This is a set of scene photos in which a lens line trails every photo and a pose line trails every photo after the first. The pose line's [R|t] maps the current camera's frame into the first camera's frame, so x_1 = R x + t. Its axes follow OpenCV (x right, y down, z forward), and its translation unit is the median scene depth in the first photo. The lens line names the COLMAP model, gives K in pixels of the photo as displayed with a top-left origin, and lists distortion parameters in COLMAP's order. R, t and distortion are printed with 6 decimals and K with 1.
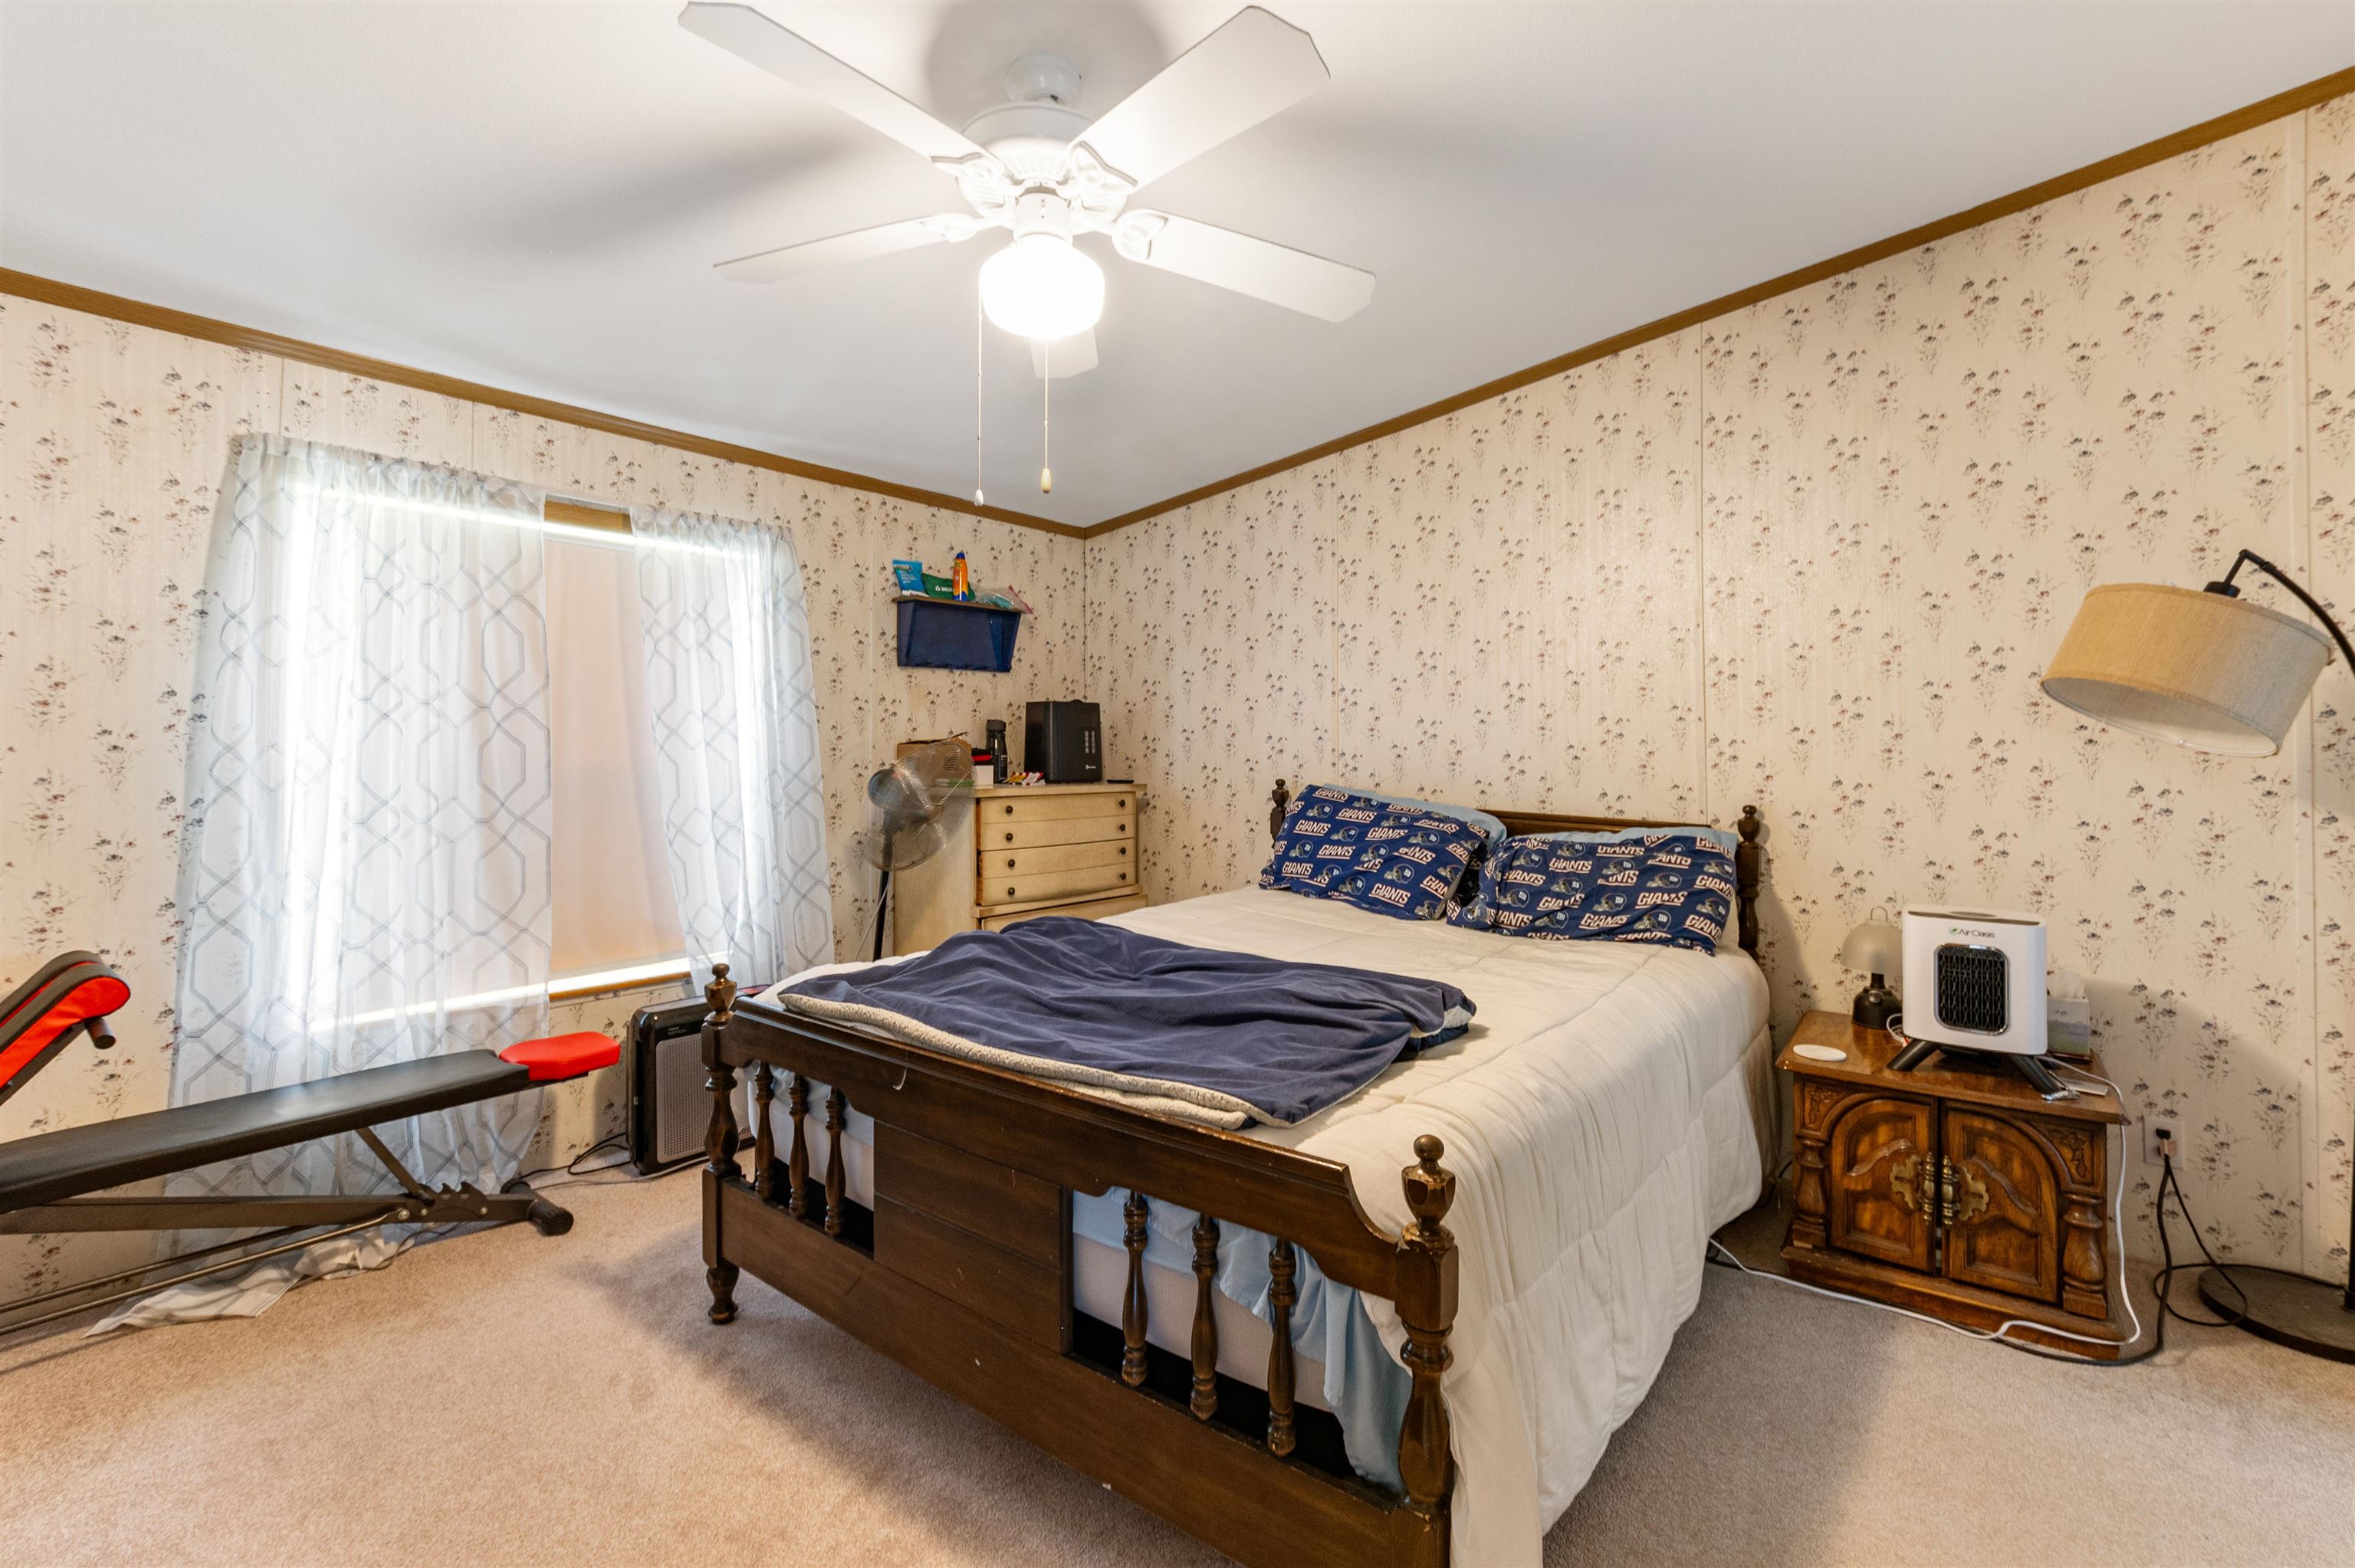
lens RADIAL K [[1038.9, 0, 1186.7], [0, 1038.9, 731.7], [0, 0, 1]] dist [-0.015052, 0.001778]
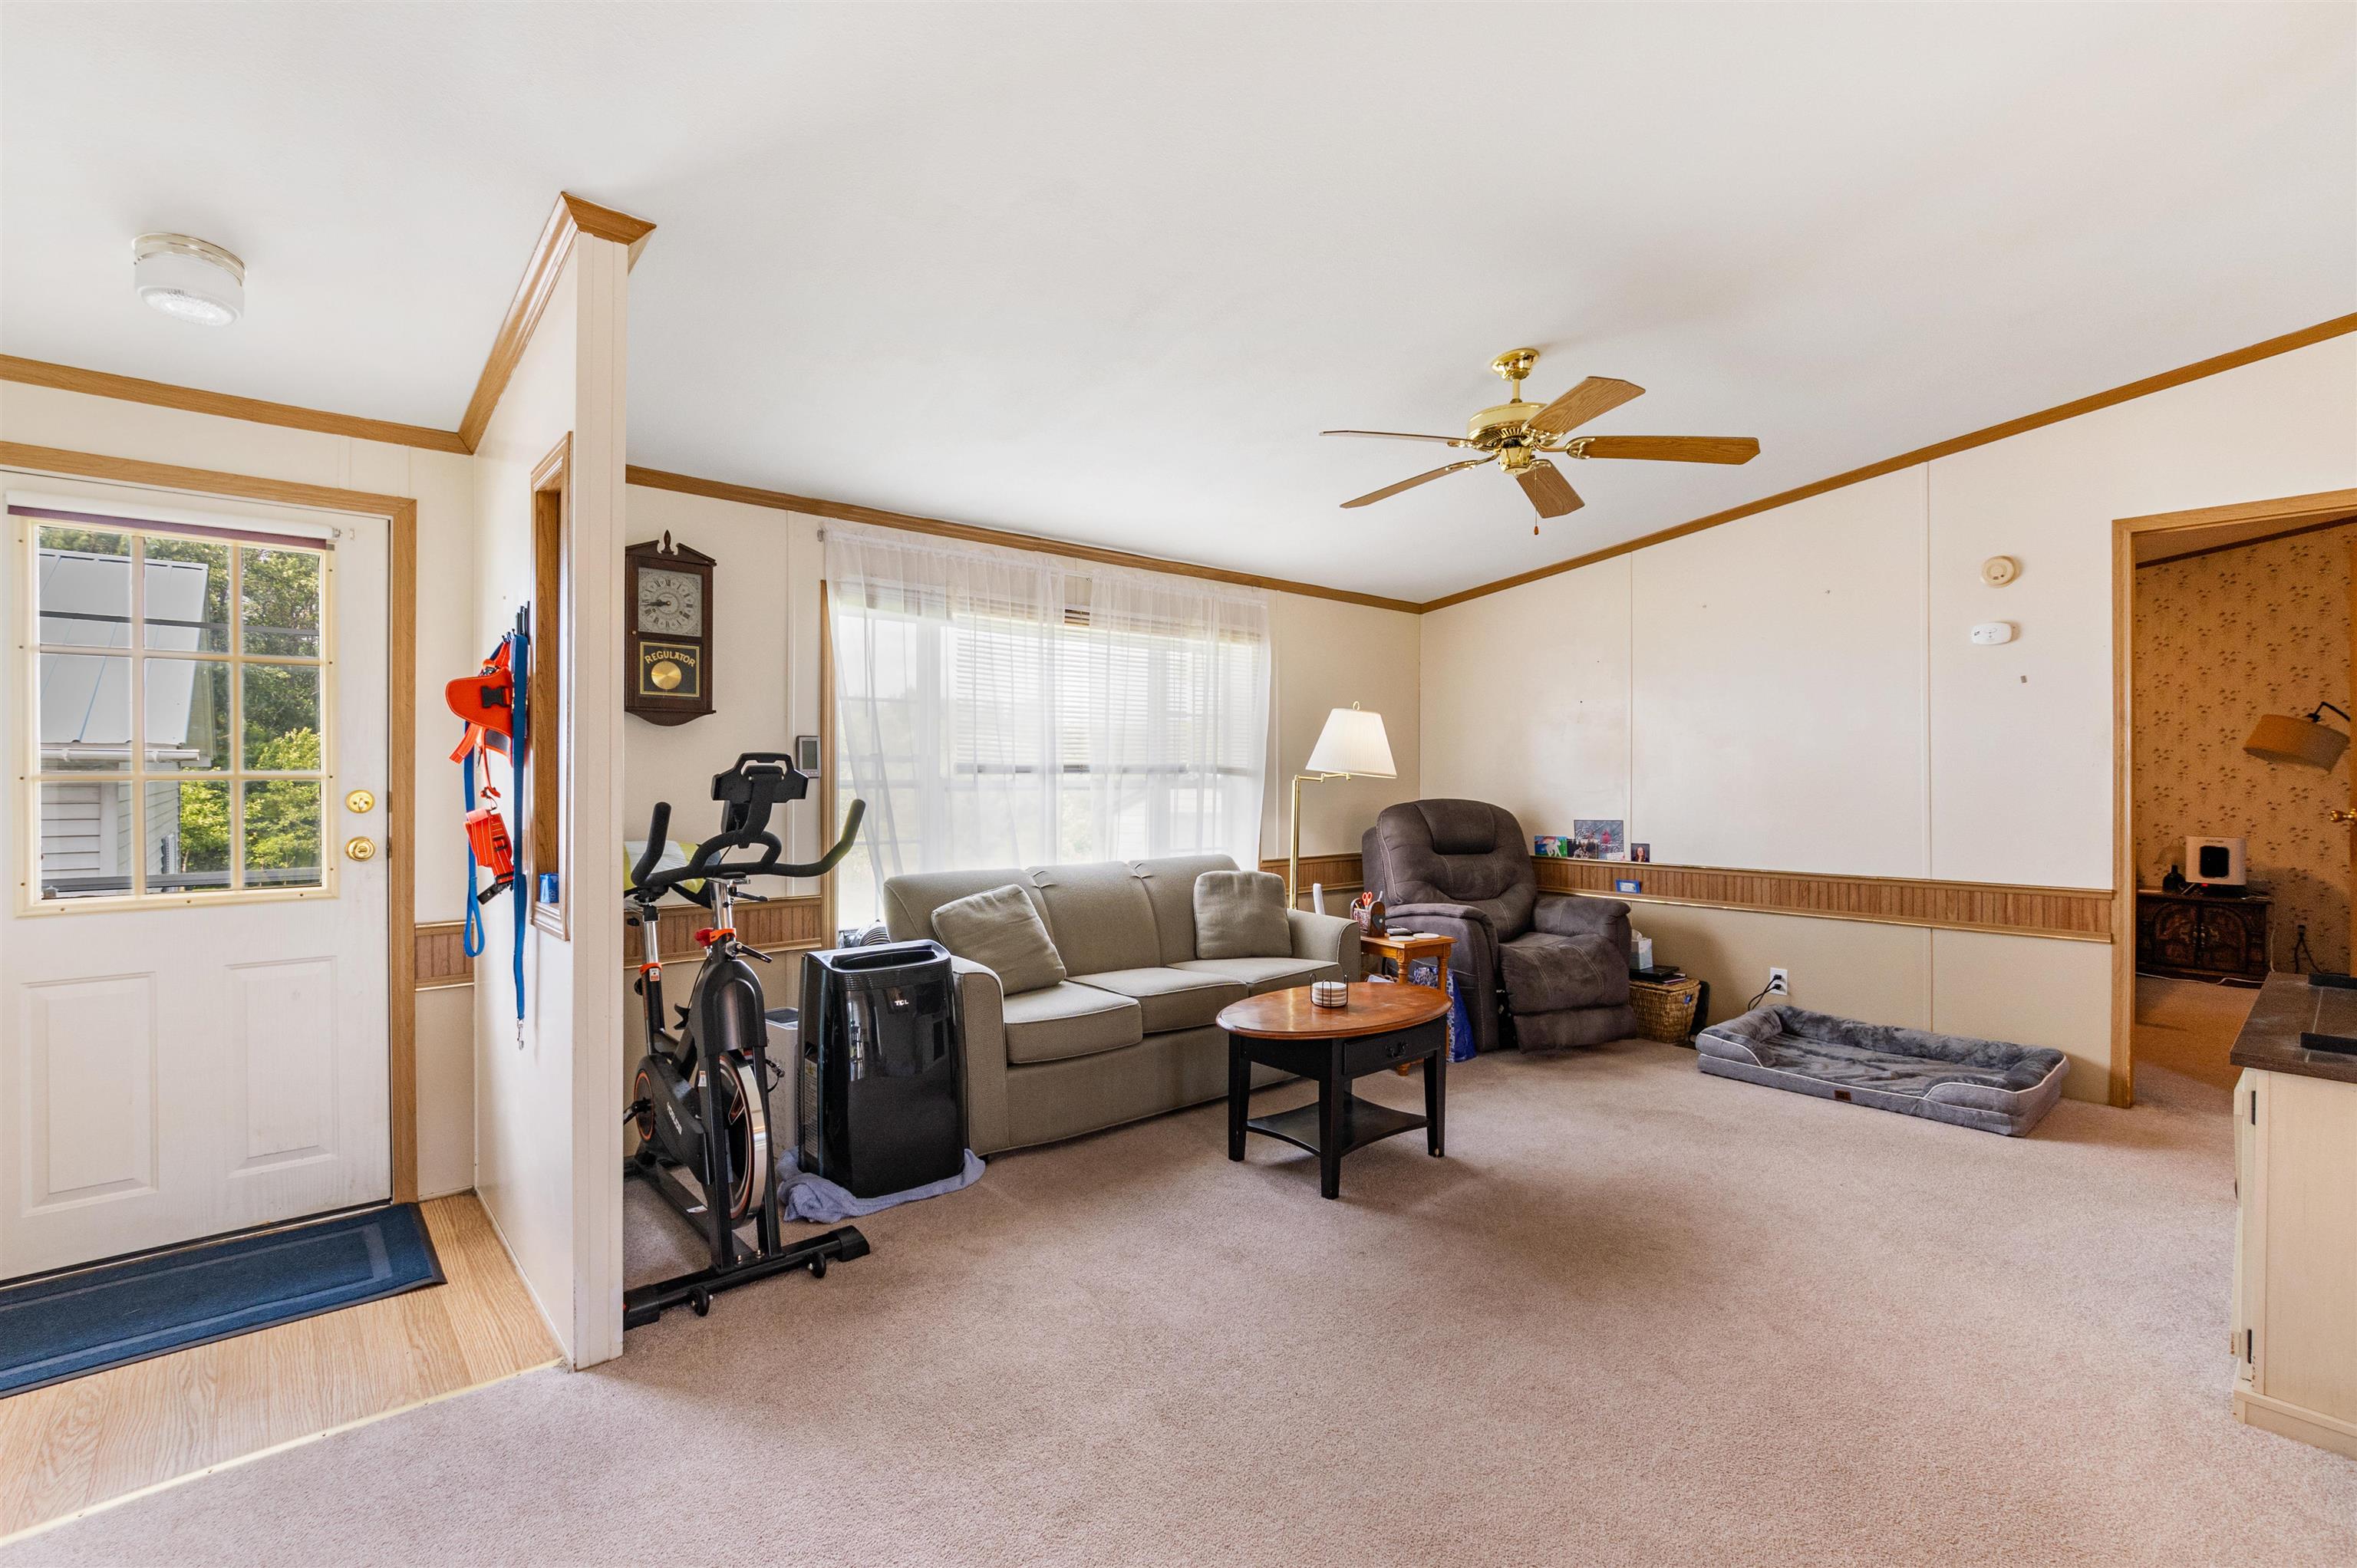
lens RADIAL K [[1039.9, 0, 1220.9], [0, 1039.9, 785.9], [0, 0, 1]] dist [-0.015052, 0.001778]
pose [[0.989395, -0.006201, -0.145121, -1.279609], [0.011045, 0.999407, 0.032599, -0.060146], [0.144833, -0.033856, 0.988877, -1.828159]]
